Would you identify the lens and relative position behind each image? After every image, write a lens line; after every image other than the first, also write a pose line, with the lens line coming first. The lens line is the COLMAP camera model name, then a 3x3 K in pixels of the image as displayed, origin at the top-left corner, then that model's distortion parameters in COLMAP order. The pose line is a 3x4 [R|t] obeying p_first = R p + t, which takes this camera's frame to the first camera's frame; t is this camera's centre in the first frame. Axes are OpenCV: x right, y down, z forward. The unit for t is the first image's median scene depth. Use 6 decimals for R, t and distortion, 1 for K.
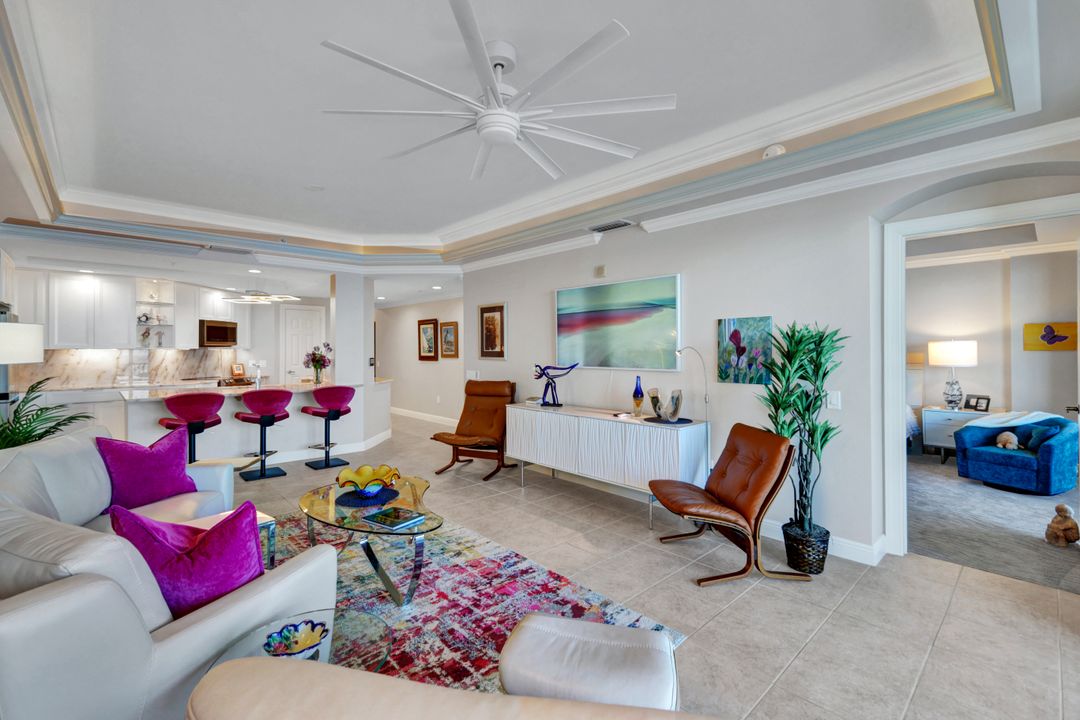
lens RADIAL K [[472.7, 0, 542.0], [0, 472.7, 345.0], [0, 0, 1]] dist [0.003376, -0.000013]
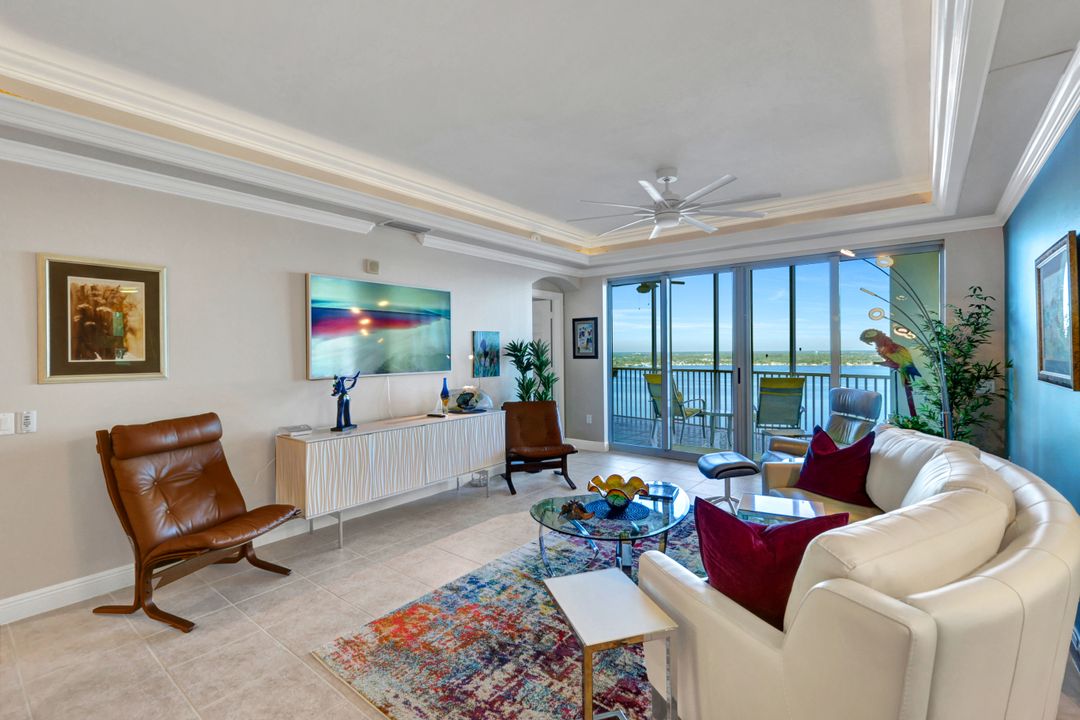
lens RADIAL K [[481.9, 0, 535.8], [0, 481.9, 352.7], [0, 0, 1]] dist [0.001744, 0.000043]
pose [[-0.138185, -0.002257, 0.990404, -1.153831], [-0.001777, 0.999996, 0.002031, 0.004398], [-0.990405, -0.001480, -0.138188, 1.152858]]
